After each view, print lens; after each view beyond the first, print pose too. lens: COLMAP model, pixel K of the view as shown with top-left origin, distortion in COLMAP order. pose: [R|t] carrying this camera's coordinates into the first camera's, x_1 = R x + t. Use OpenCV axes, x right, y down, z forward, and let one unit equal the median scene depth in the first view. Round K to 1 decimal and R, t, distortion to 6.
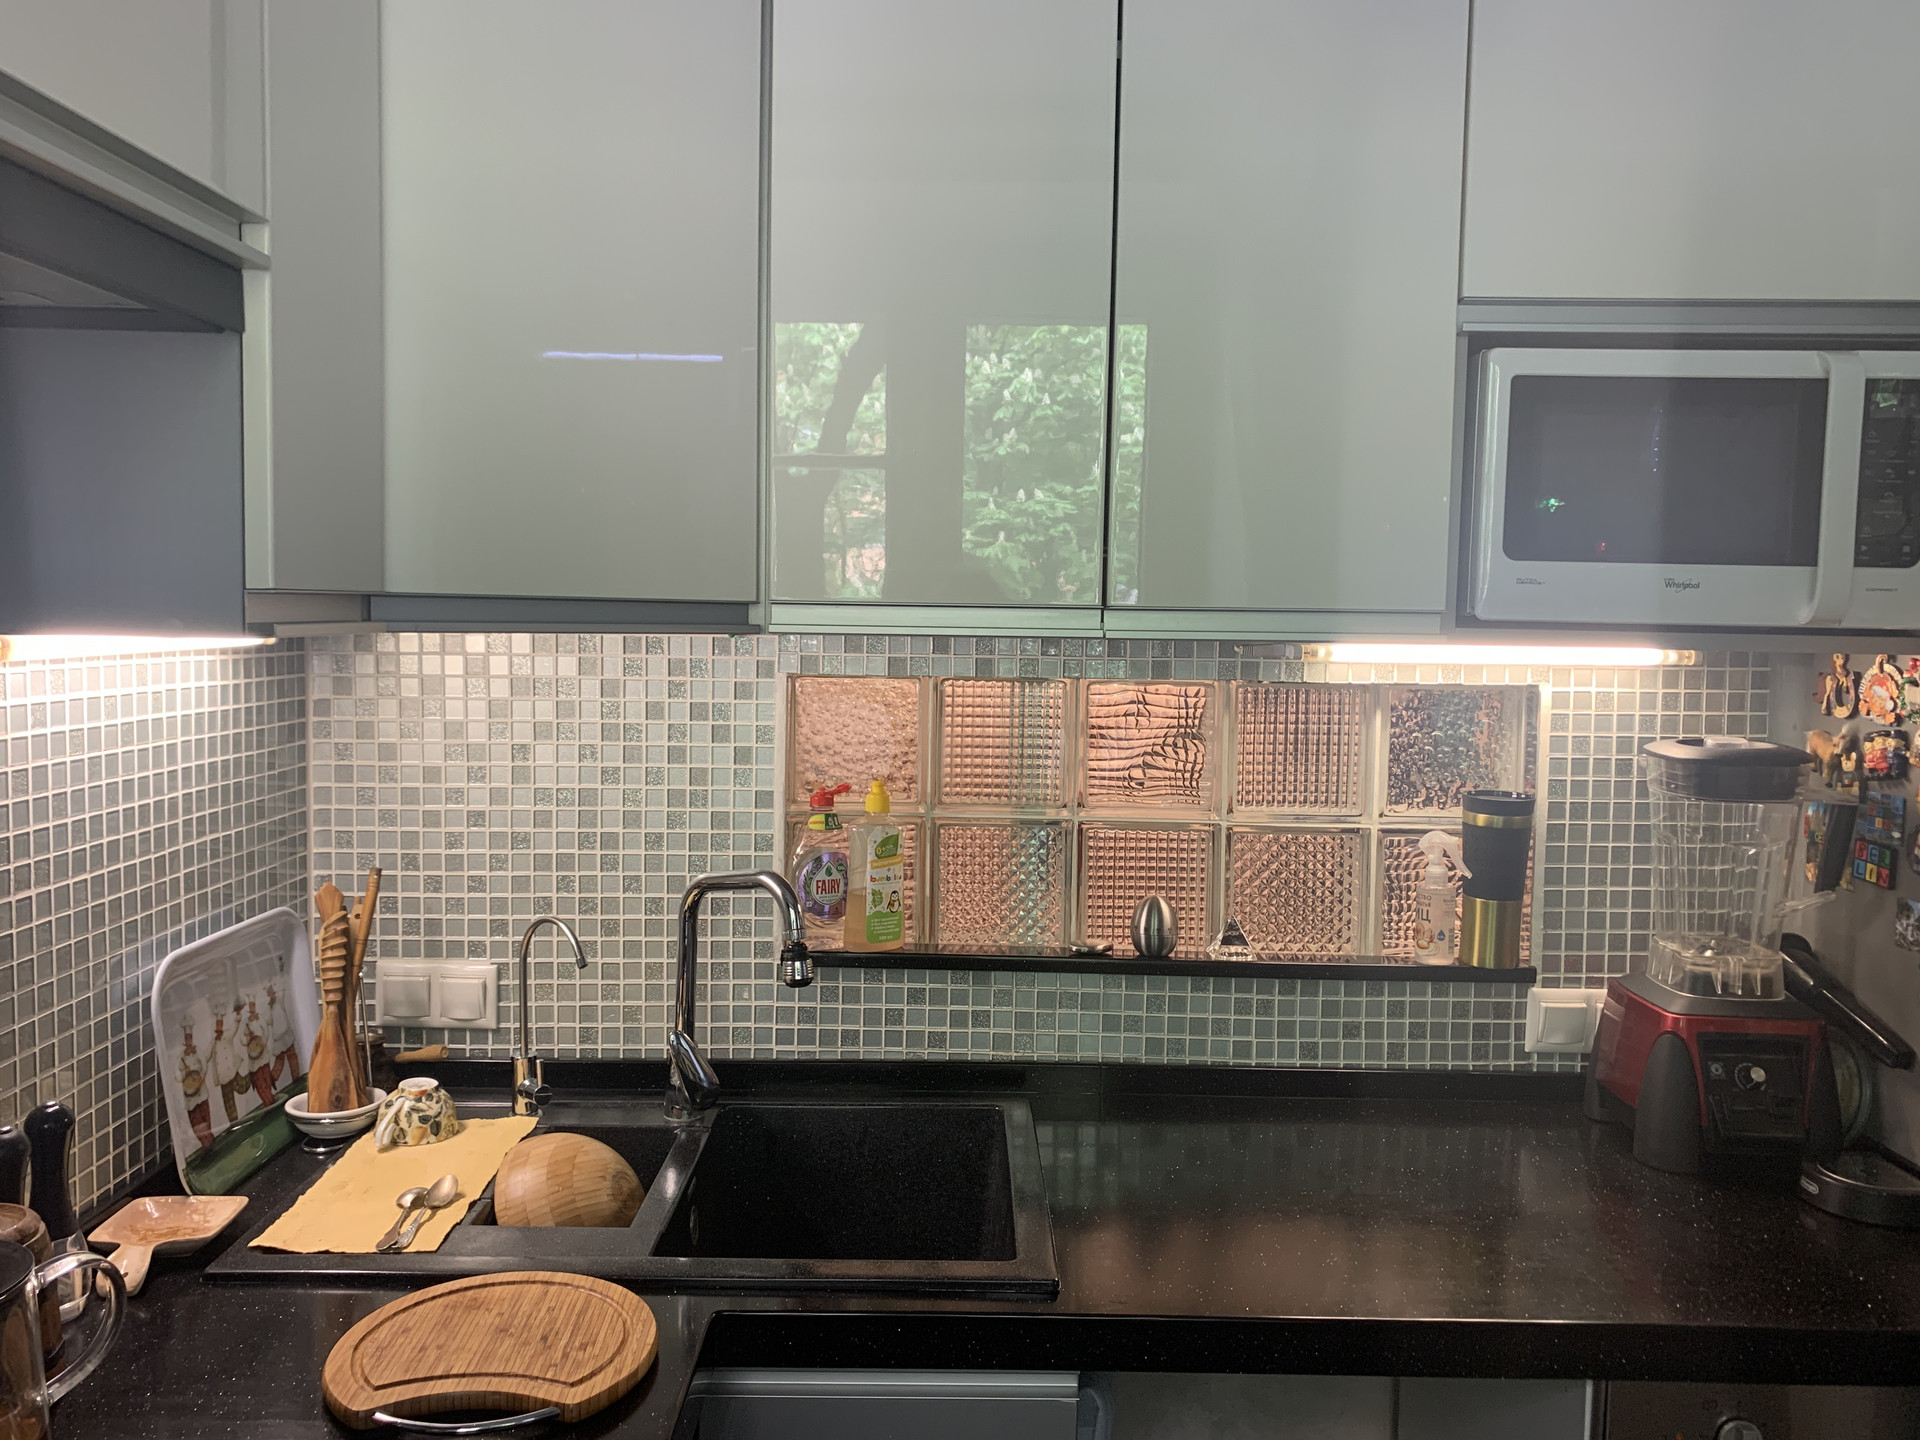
lens RADIAL K [[1465.3, 0, 961.4], [0, 1465.3, 712.0], [0, 0, 1]] dist [0.055271, 0.001133]
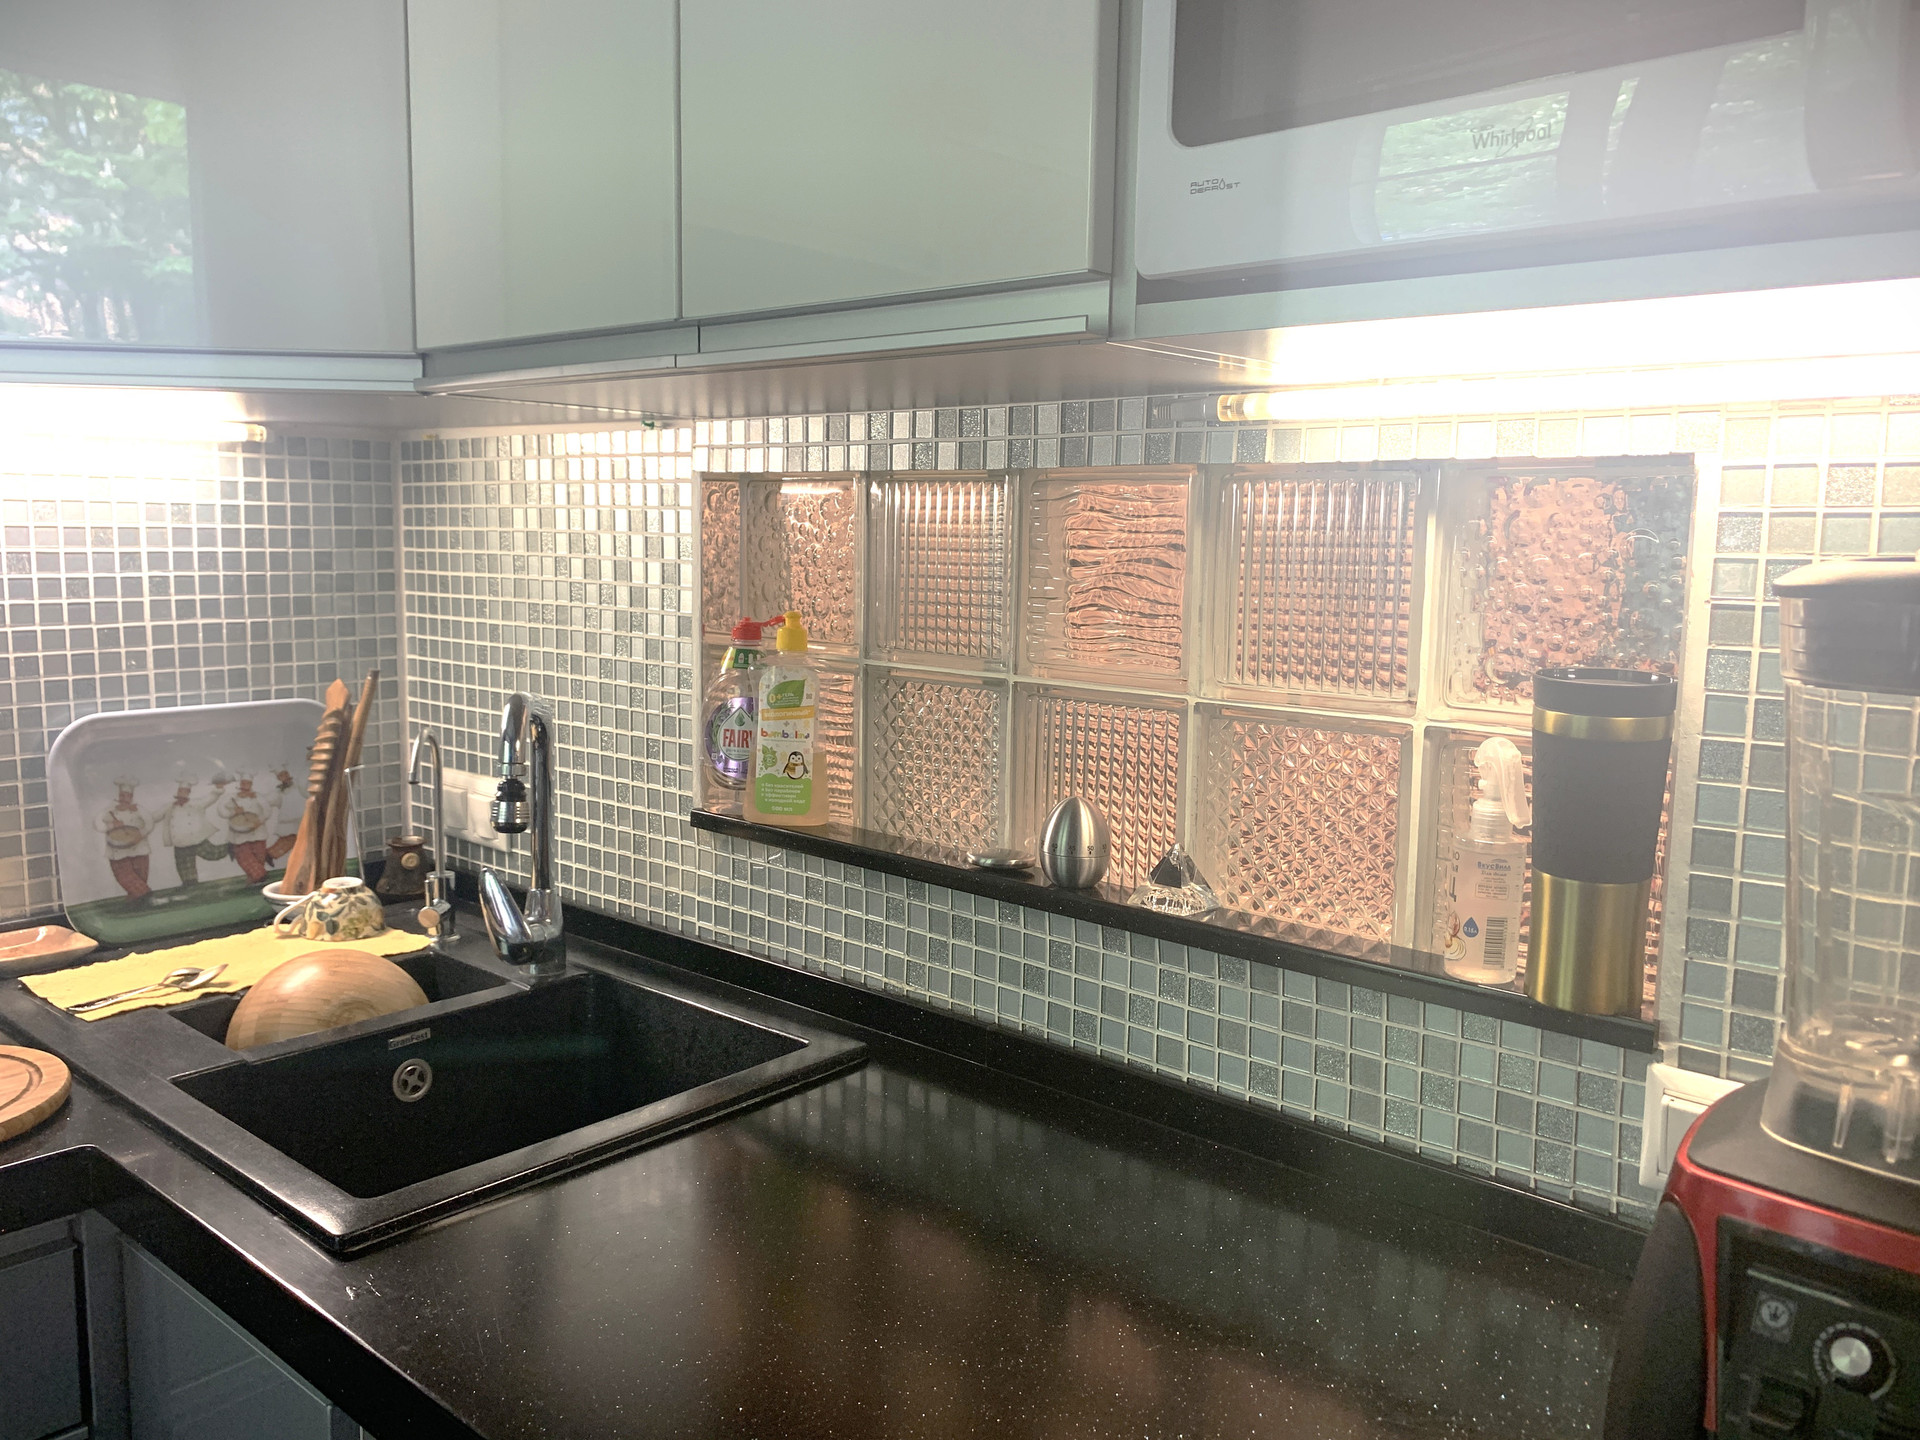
lens RADIAL K [[1465.3, 0, 960.4], [0, 1465.3, 726.4], [0, 0, 1]] dist [0.055271, 0.001133]
pose [[0.754413, 0.085494, -0.650808, 0.530089], [-0.046982, 0.995972, 0.076375, 0.044808], [0.654716, -0.027042, 0.755391, 0.467503]]
